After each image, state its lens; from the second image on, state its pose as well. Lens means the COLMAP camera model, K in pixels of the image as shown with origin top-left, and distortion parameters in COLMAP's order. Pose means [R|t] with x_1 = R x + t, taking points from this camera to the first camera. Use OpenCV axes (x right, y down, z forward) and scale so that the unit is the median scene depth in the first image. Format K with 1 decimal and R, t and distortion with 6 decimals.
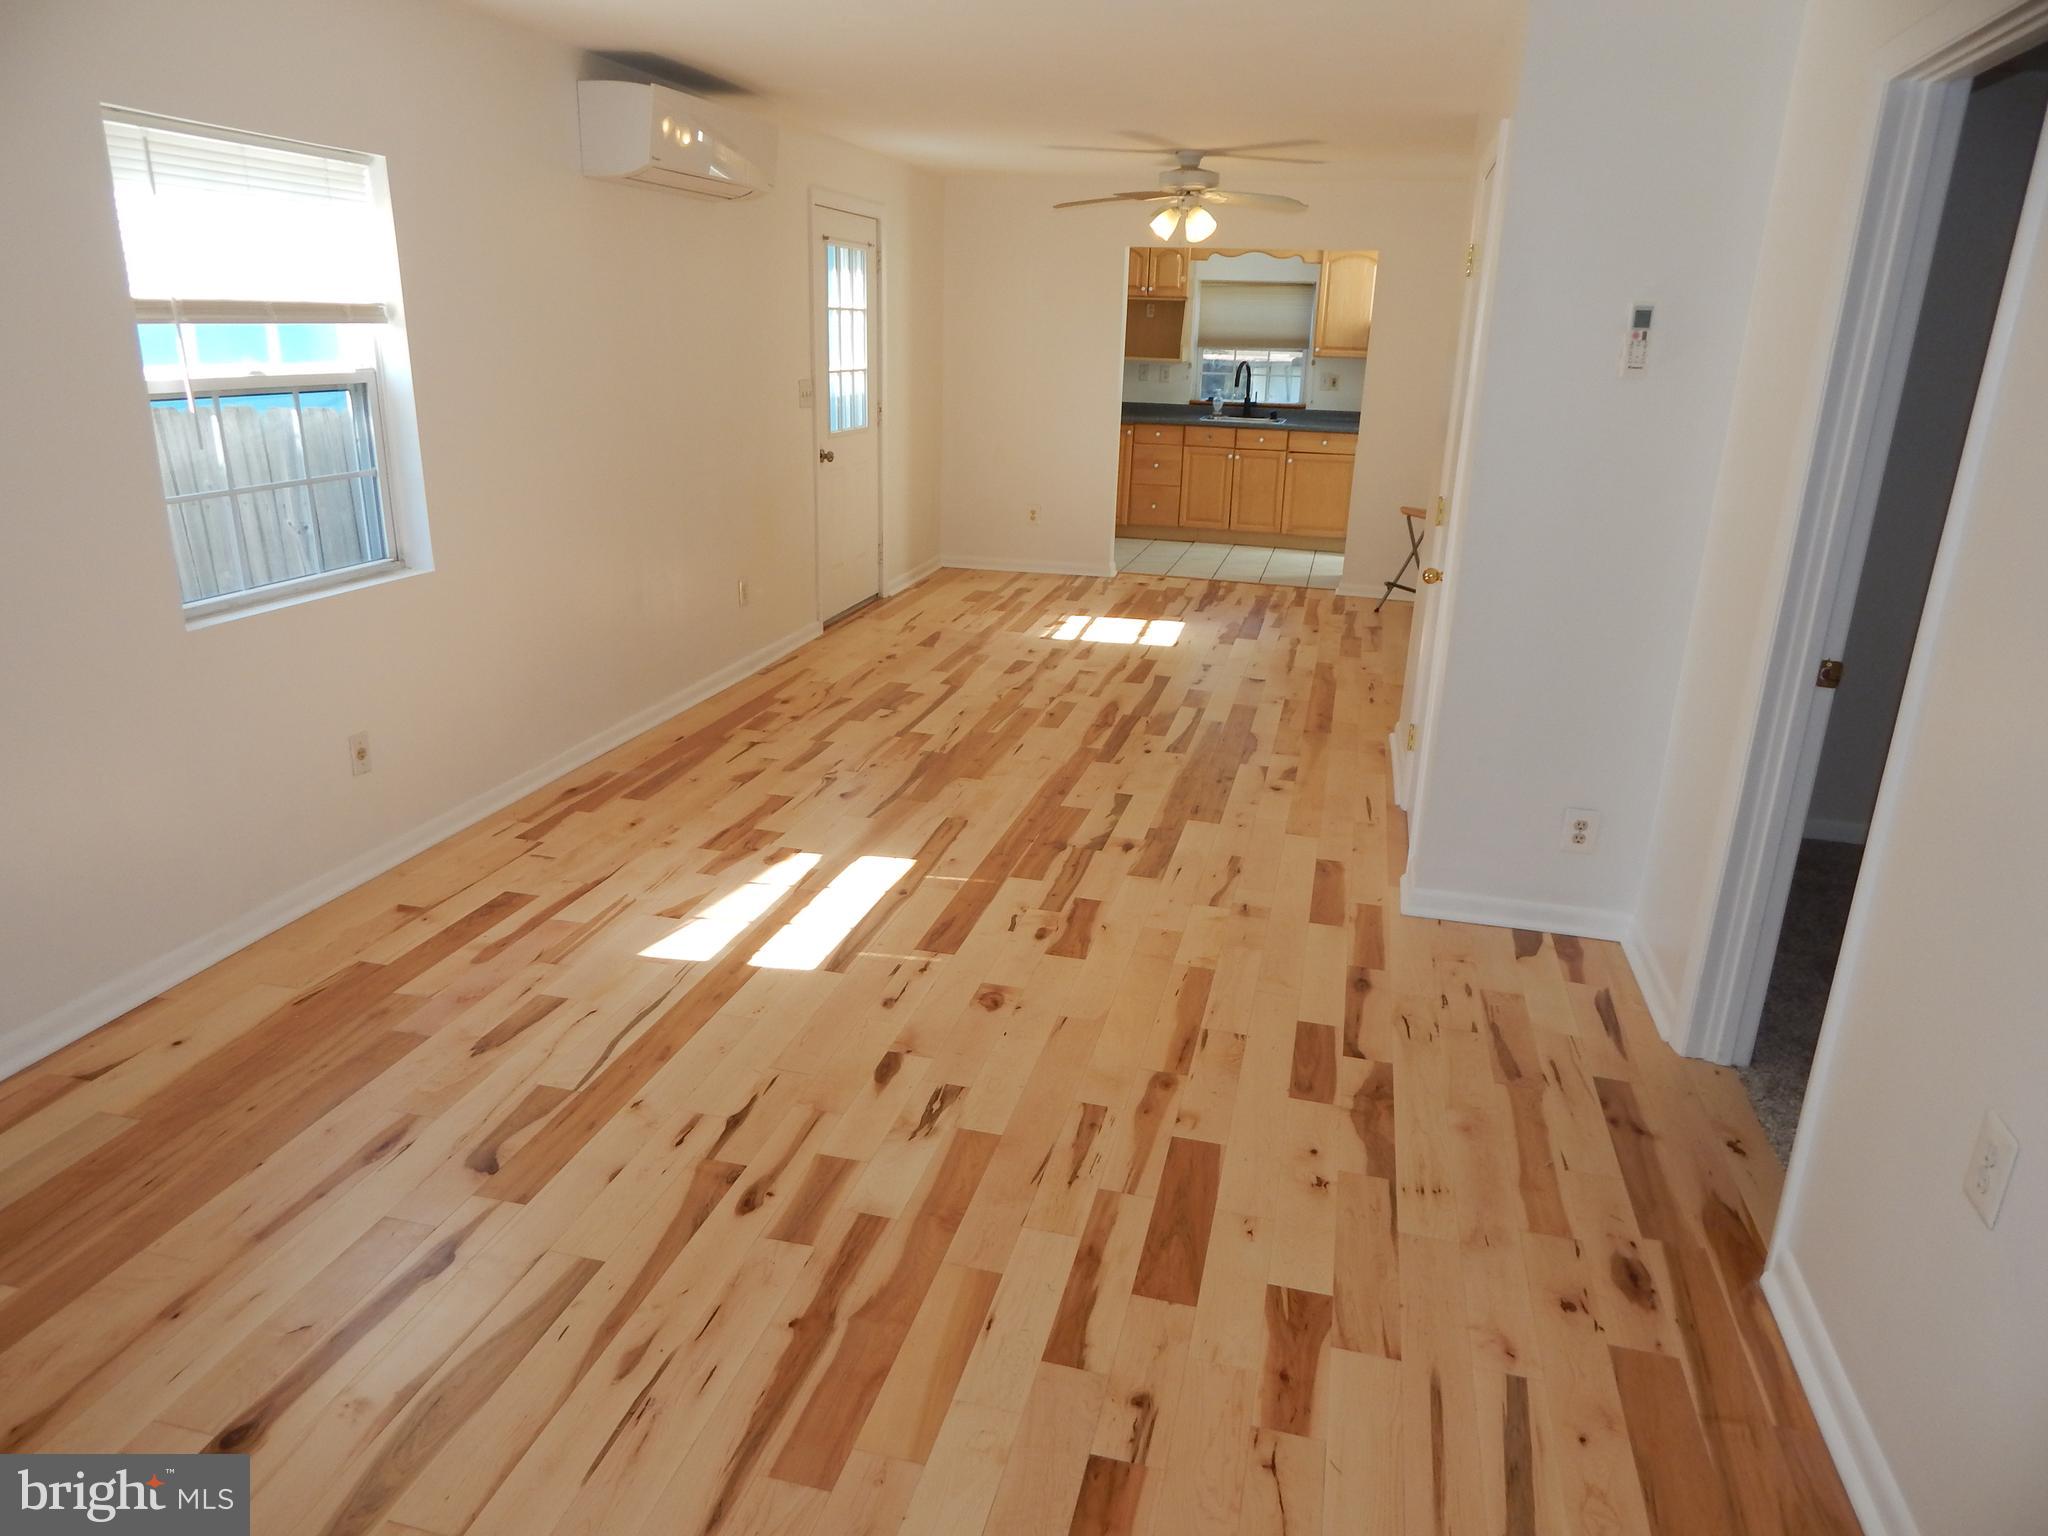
lens RADIAL K [[1364.4, 0, 1032.1], [0, 1364.4, 756.2], [0, 0, 1]] dist [0.005392, -0.001219]
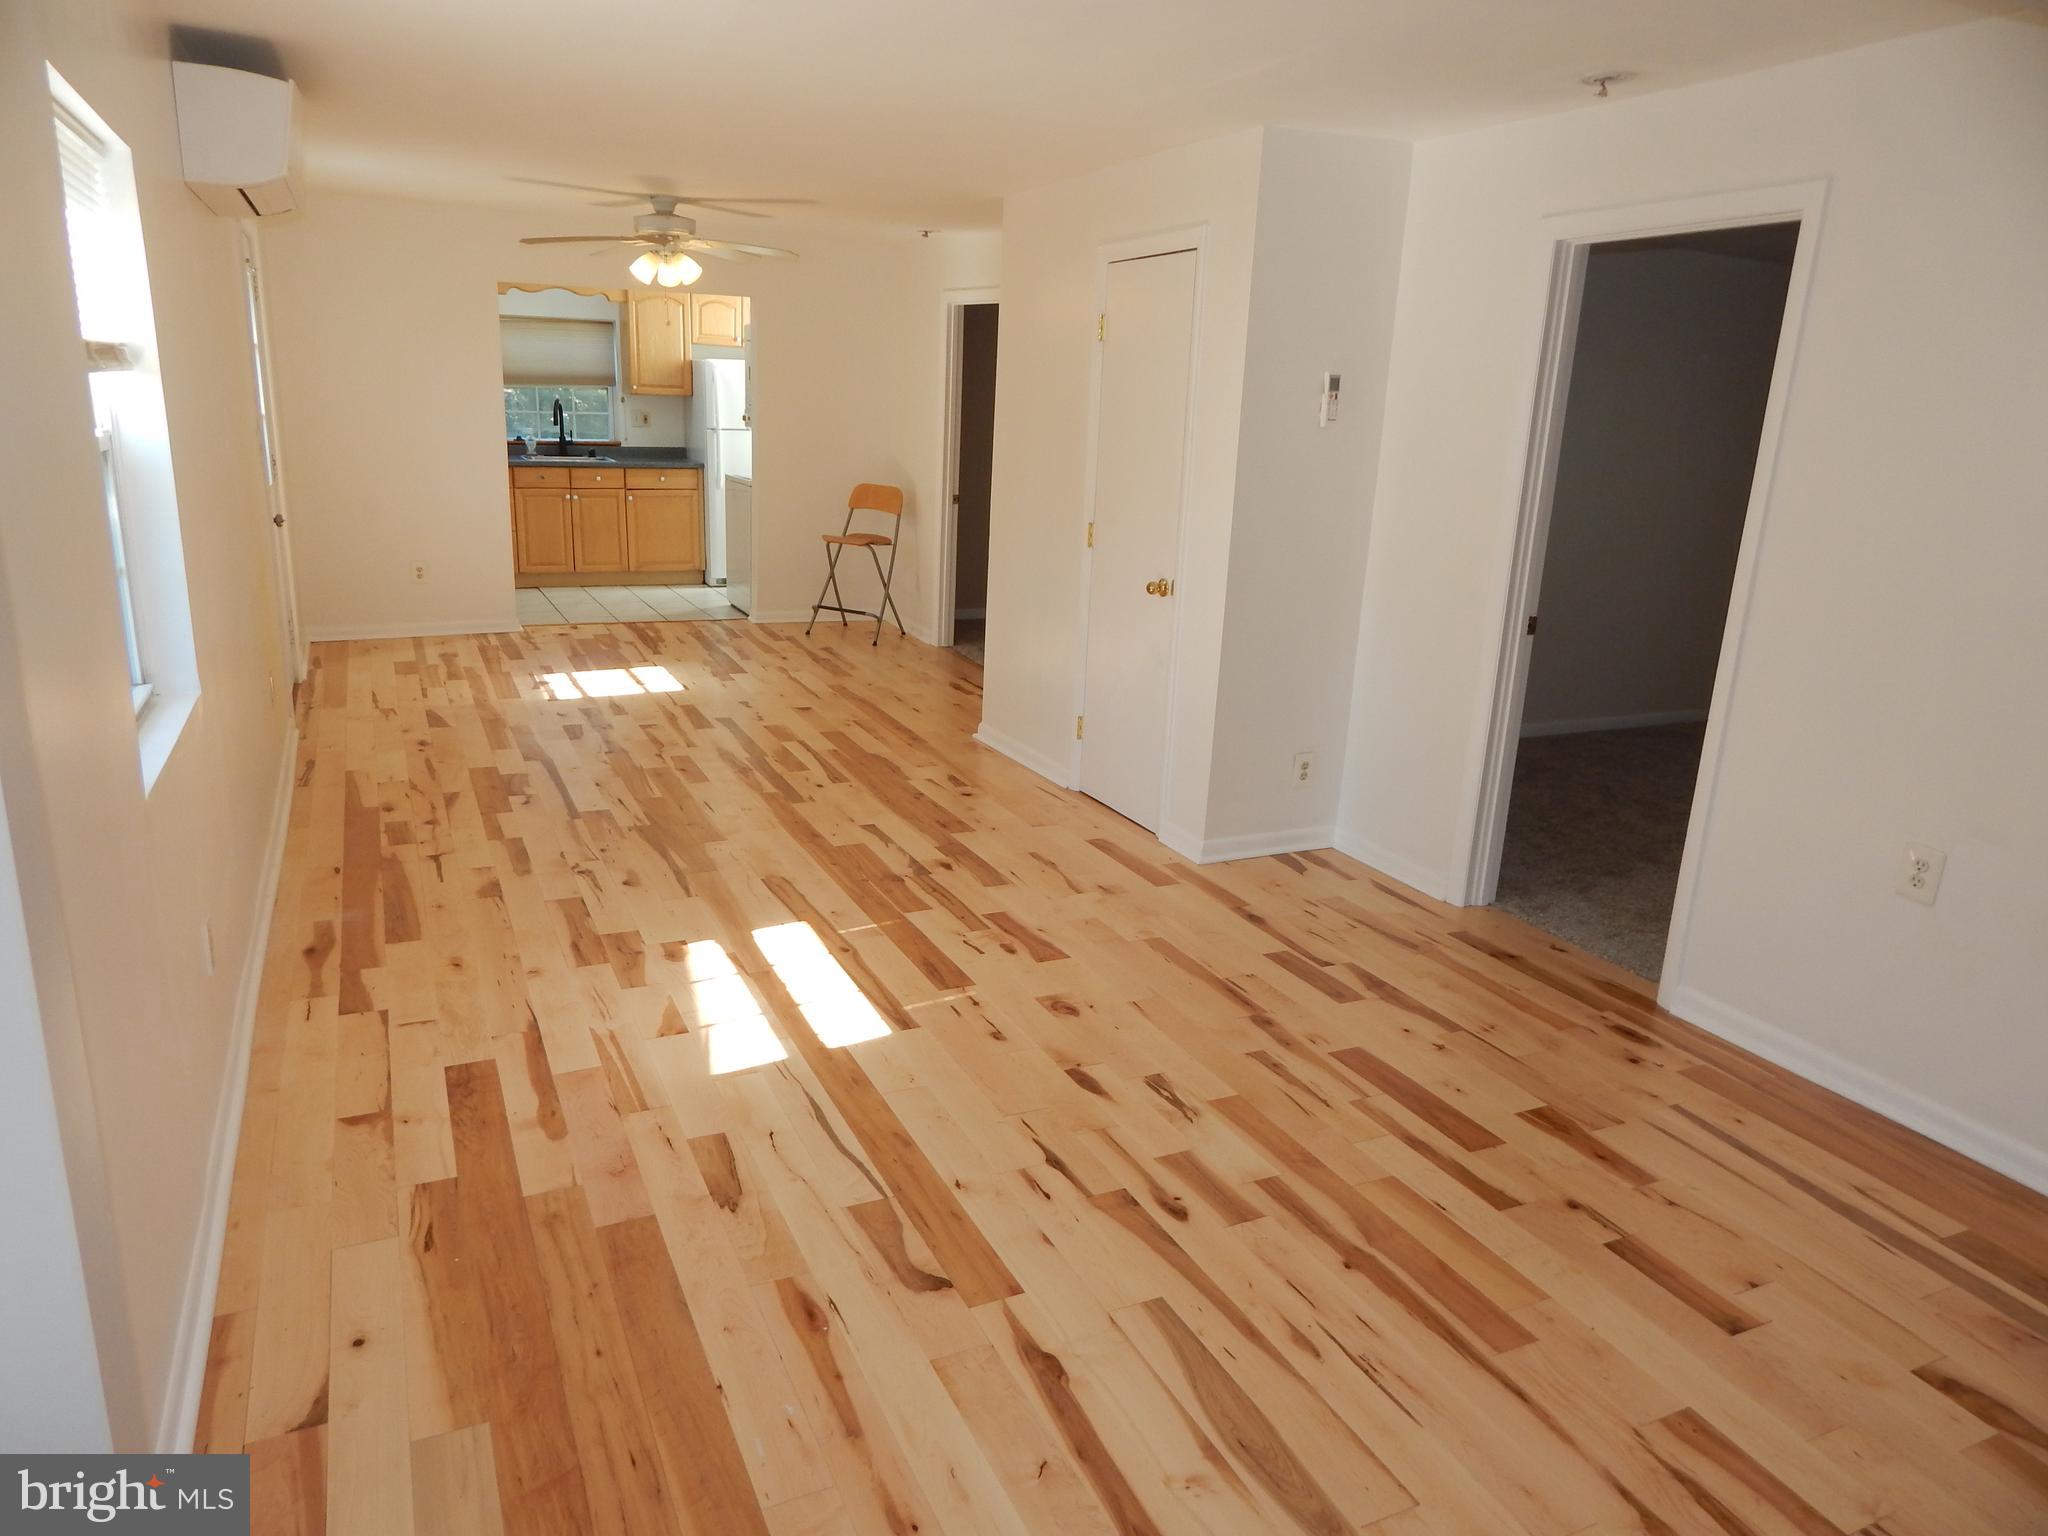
lens RADIAL K [[1353.6, 0, 1018.9], [0, 1353.6, 768.7], [0, 0, 1]] dist [0.003601, 0.002189]
pose [[0.782604, -0.170694, 0.598661, -0.356715], [0.175073, 0.983209, 0.051472, -0.037136], [-0.597395, 0.064527, 0.799347, 0.079516]]
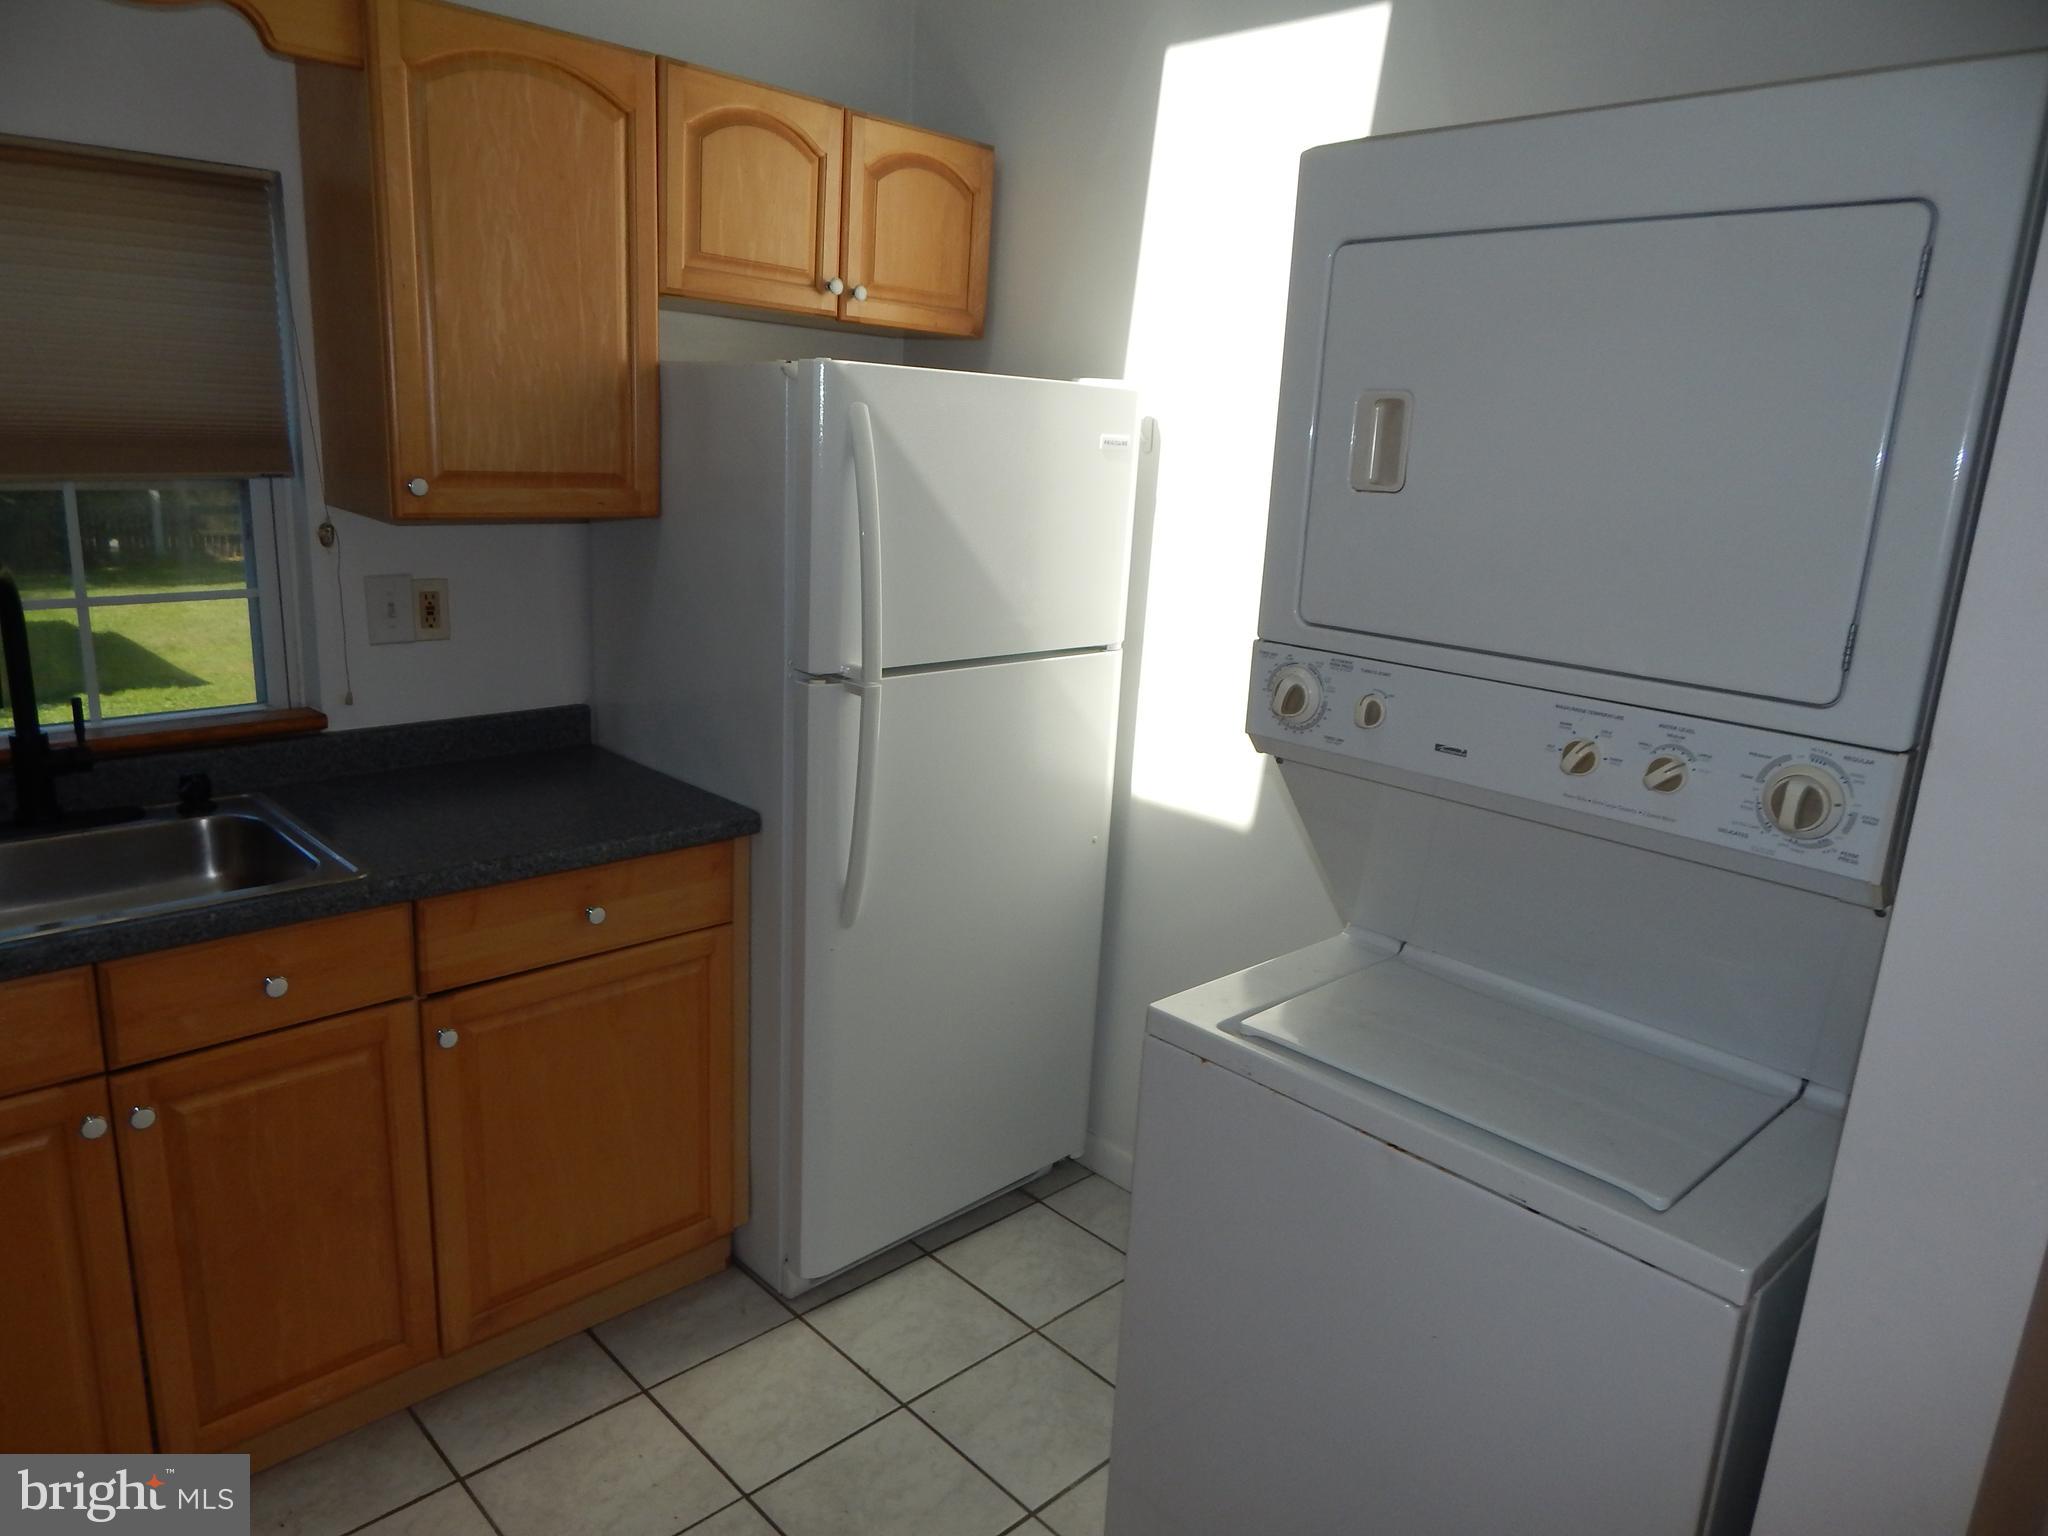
lens RADIAL K [[1317.1, 0, 984.6], [0, 1317.1, 749.0], [0, 0, 1]] dist [0.002782, -0.000159]
pose [[0.553917, -0.198511, 0.808560, 0.139110], [0.229608, 0.969921, 0.080830, -0.420473], [-0.800285, 0.140879, 0.582835, 1.346970]]
